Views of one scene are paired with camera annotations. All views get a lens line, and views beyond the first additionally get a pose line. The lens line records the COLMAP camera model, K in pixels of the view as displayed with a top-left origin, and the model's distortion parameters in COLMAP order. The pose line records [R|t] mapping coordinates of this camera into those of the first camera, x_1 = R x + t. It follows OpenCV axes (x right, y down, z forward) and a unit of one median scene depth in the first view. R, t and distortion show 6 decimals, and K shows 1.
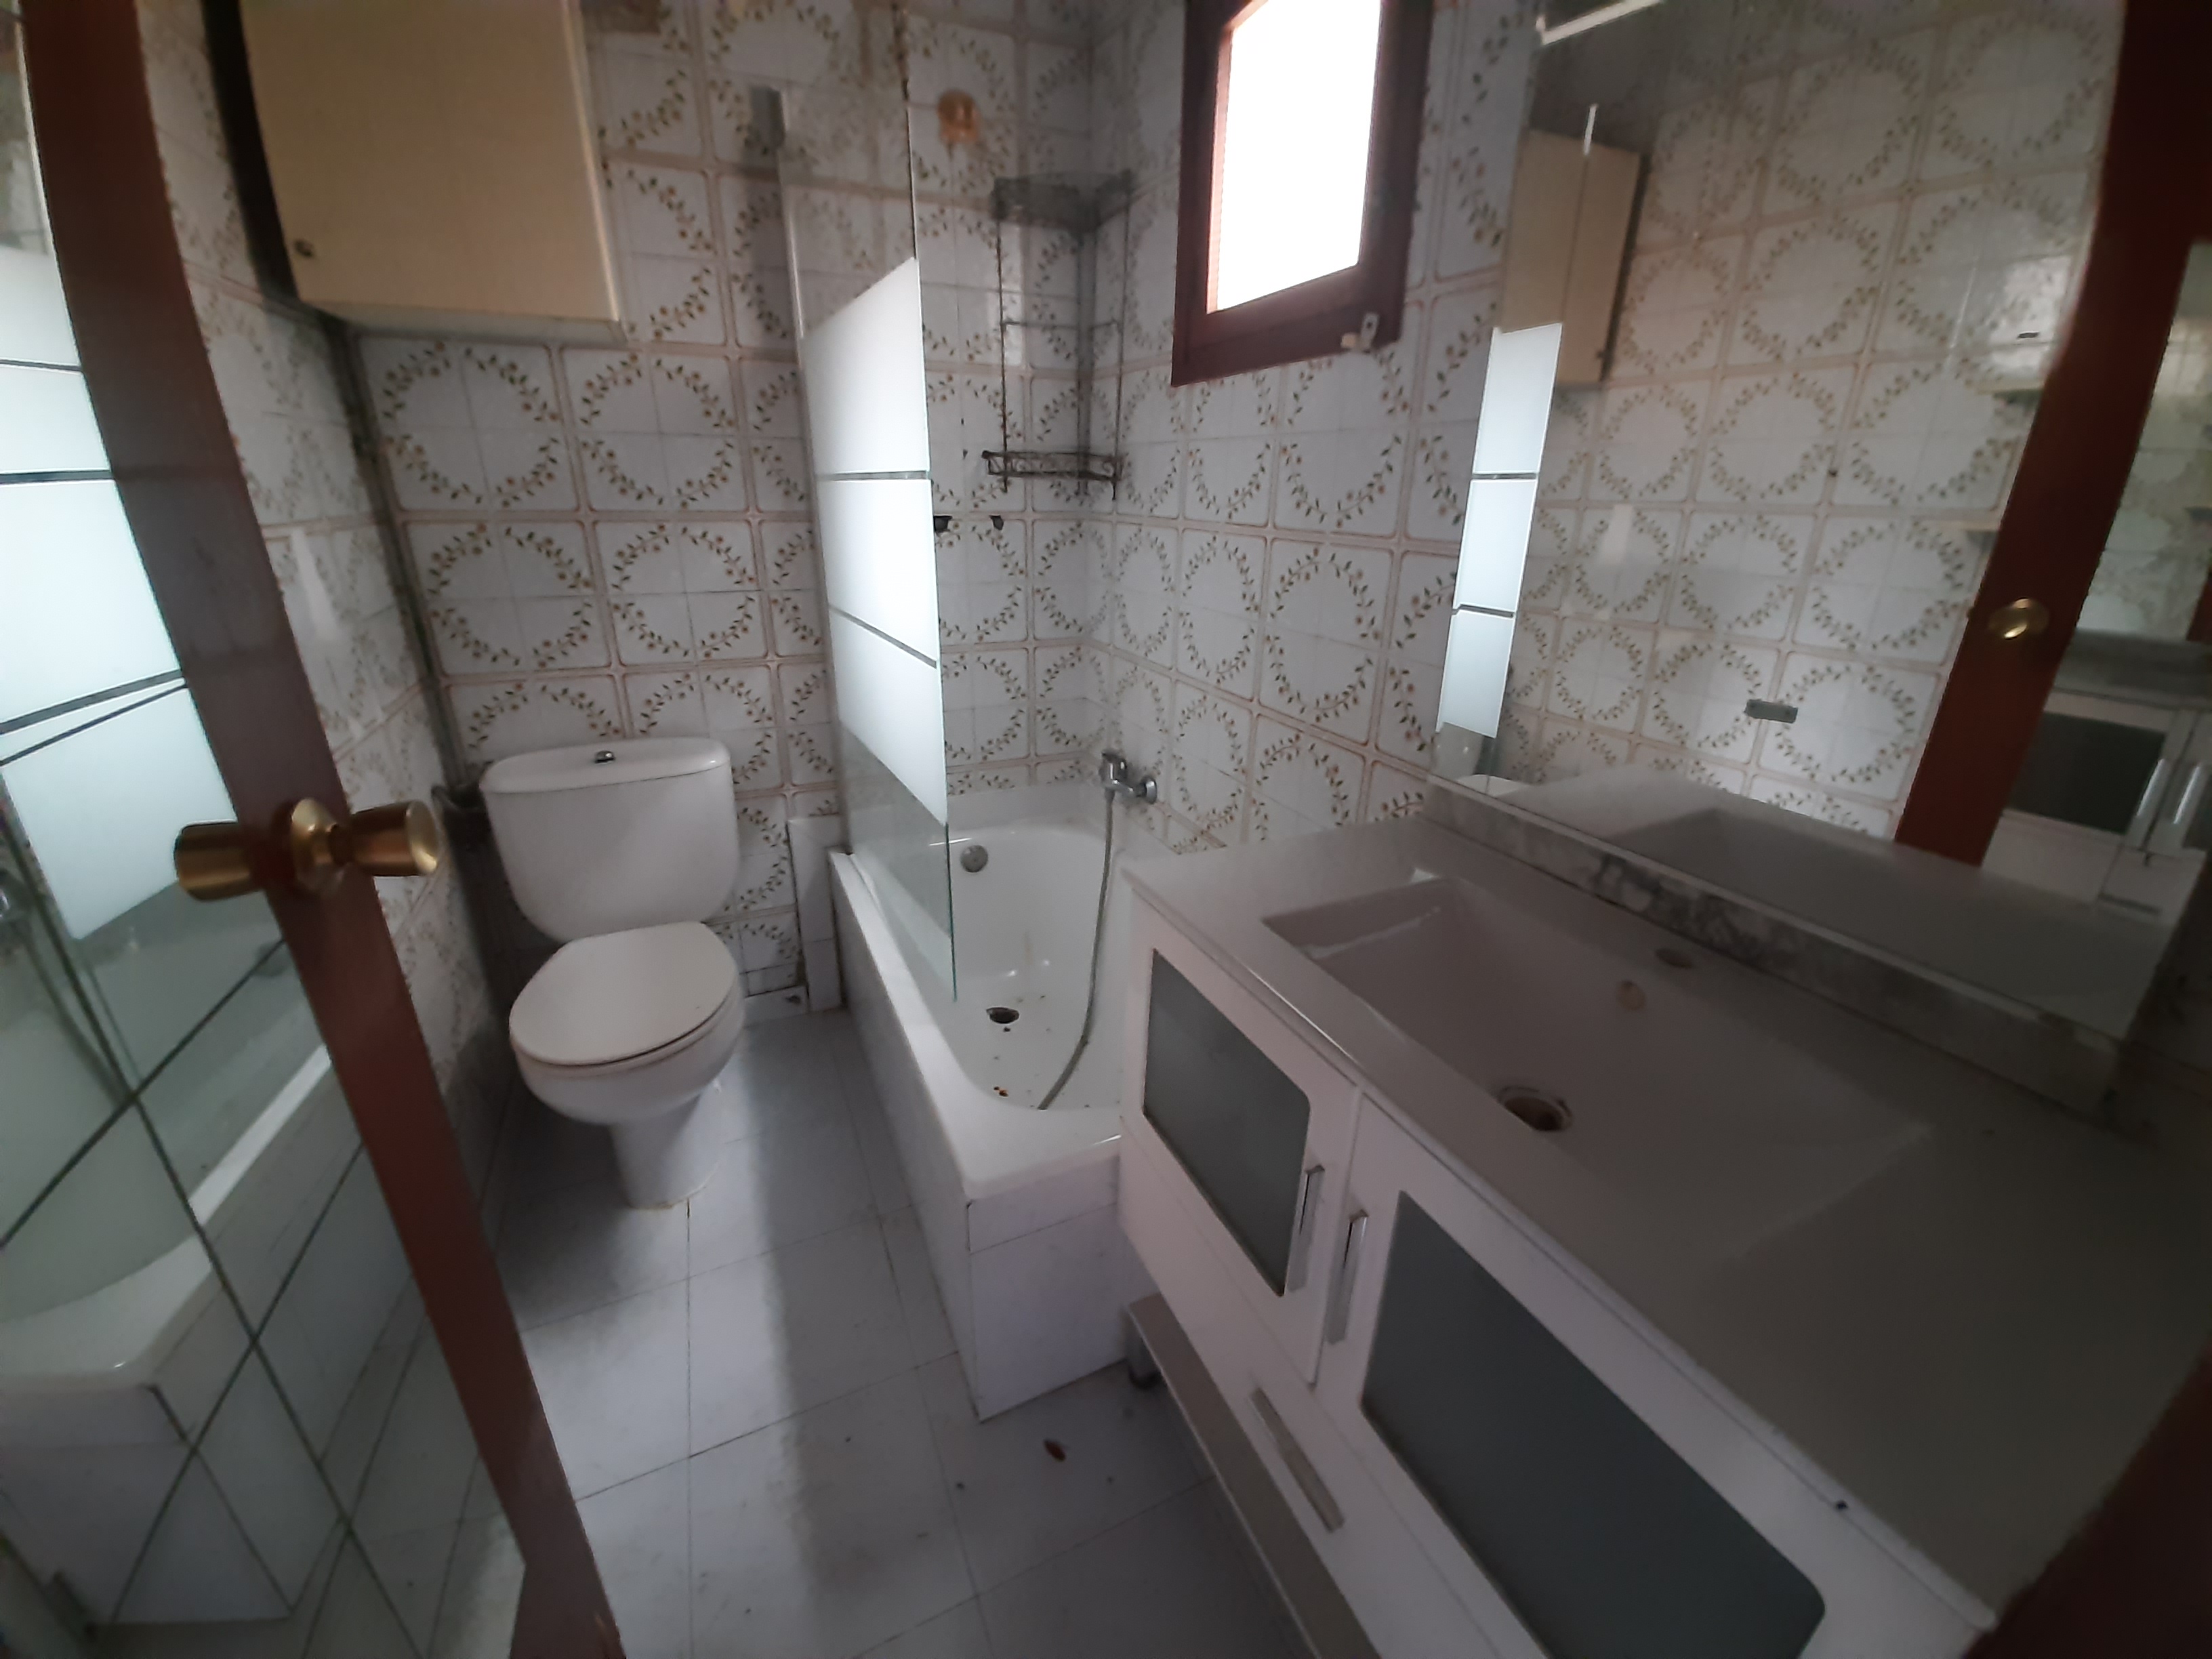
lens RADIAL K [[862.3, 0, 1111.4], [0, 862.3, 813.9], [0, 0, 1]] dist [0.016761, -0.013681]
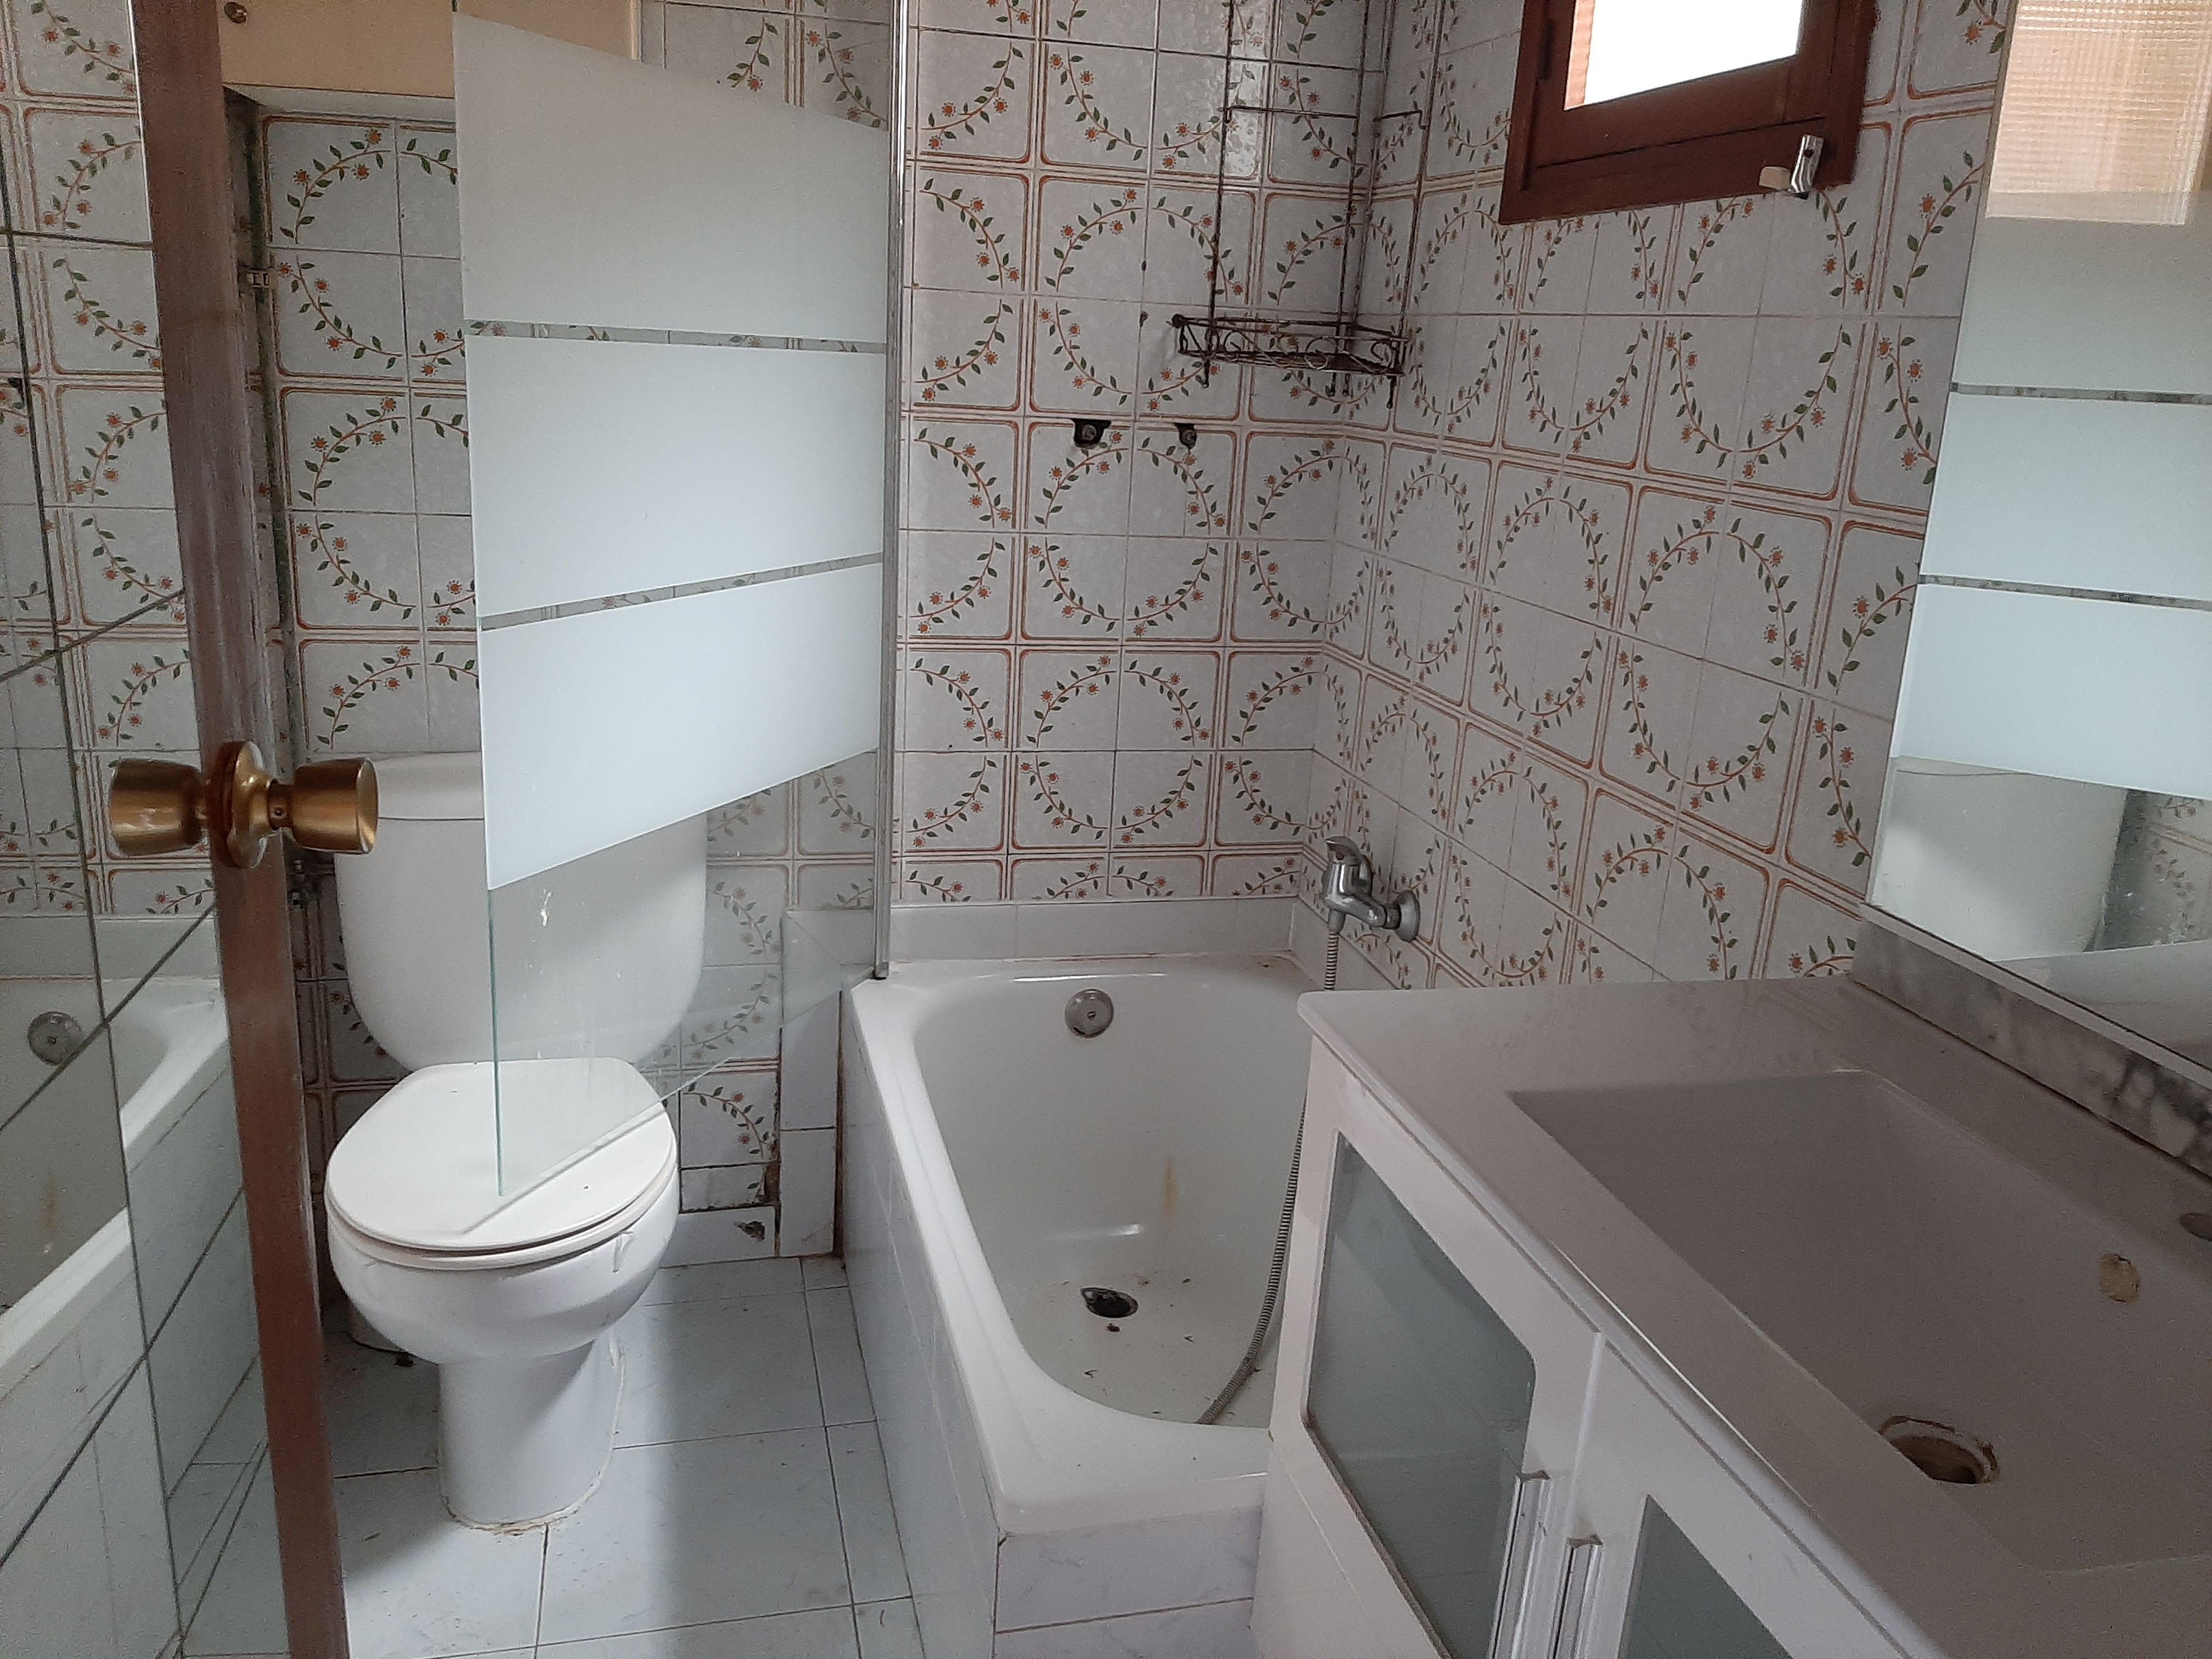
lens RADIAL K [[1667.3, 0, 1102.7], [0, 1667.3, 841.4], [0, 0, 1]] dist [0.083590, -0.151114]
pose [[0.981301, 0.091012, -0.169603, 0.038964], [-0.104927, 0.991651, -0.074956, 0.033419], [0.161365, 0.091351, 0.982658, -0.125170]]
